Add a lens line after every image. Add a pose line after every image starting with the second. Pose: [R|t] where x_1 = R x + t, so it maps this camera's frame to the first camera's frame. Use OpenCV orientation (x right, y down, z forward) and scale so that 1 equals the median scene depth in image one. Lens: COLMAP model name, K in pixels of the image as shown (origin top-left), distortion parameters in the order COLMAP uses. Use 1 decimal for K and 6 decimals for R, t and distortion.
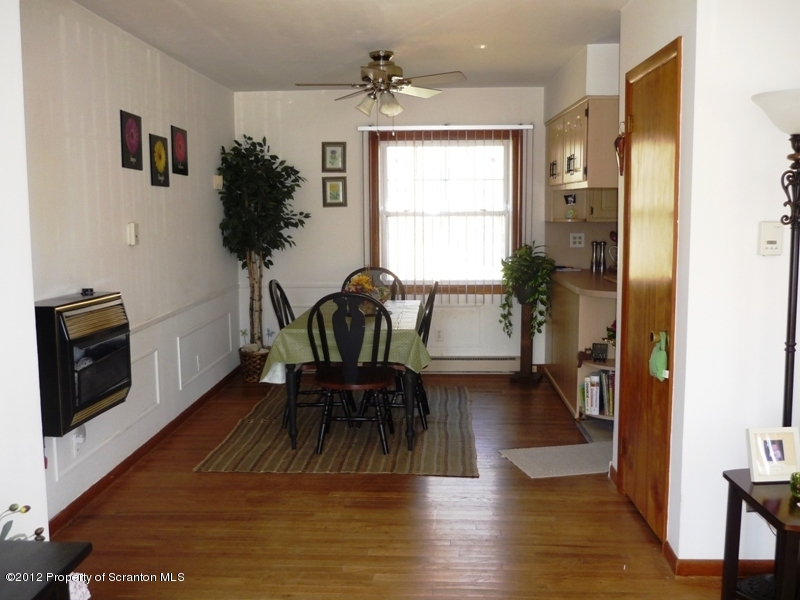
lens RADIAL K [[794.1, 0, 396.7], [0, 794.1, 306.0], [0, 0, 1]] dist [-0.051811, 0.000000]
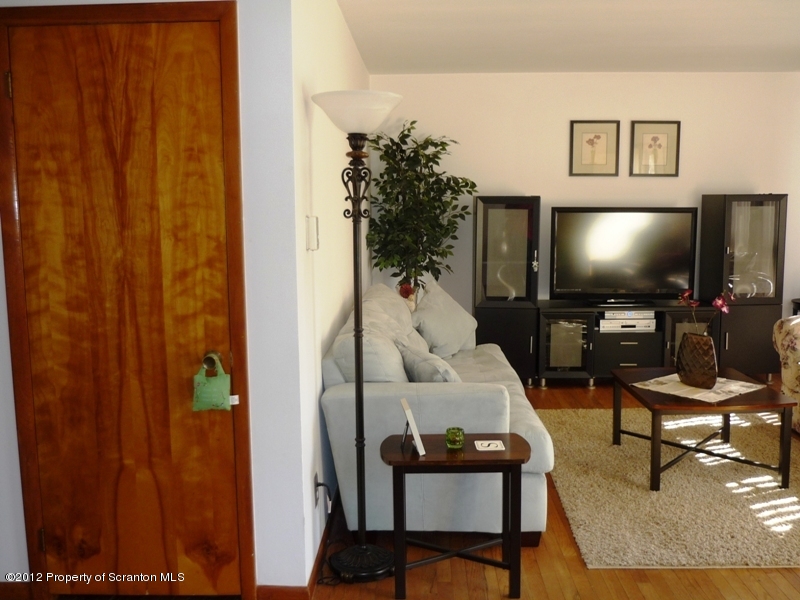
lens RADIAL K [[794.1, 0, 402.6], [0, 794.1, 303.6], [0, 0, 1]] dist [-0.051811, 0.000000]
pose [[-0.026247, -0.116914, 0.992795, -0.356886], [0.127631, 0.984618, 0.119325, -0.067435], [-0.991474, 0.129843, -0.010921, 0.590744]]
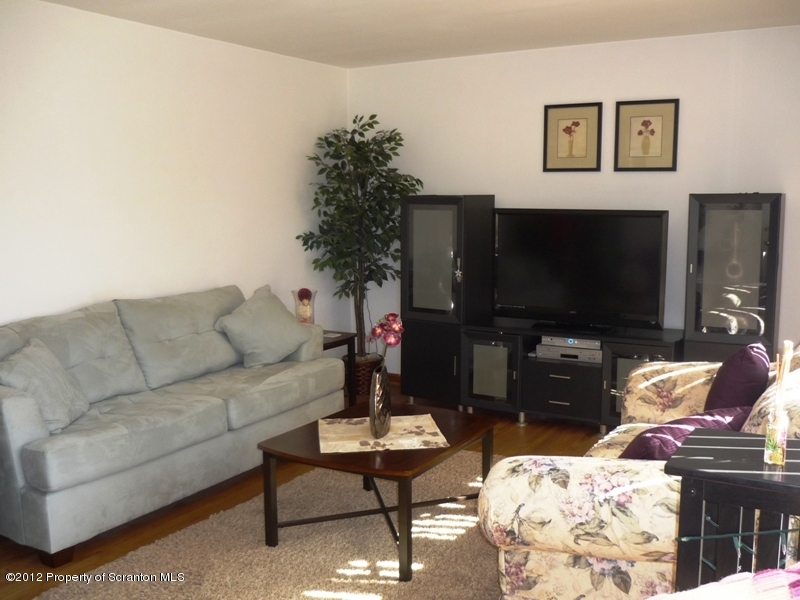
lens RADIAL K [[794.1, 0, 402.0], [0, 794.1, 301.4], [0, 0, 1]] dist [-0.051811, 0.000000]
pose [[0.466932, -0.104850, 0.878055, -0.092991], [0.104335, 0.992542, 0.063038, 0.013321], [-0.878116, 0.062178, 0.474390, -0.134822]]
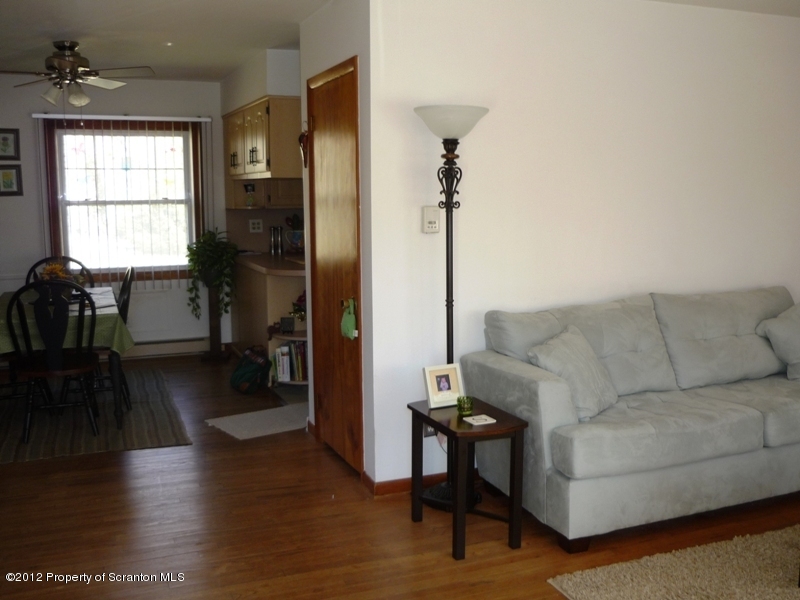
lens RADIAL K [[794.1, 0, 405.1], [0, 794.1, 303.4], [0, 0, 1]] dist [-0.051811, 0.000000]
pose [[0.905301, -0.054513, 0.421258, -0.072601], [0.049651, 0.998513, 0.022510, 0.012165], [-0.421858, 0.000538, 0.906662, -0.098198]]
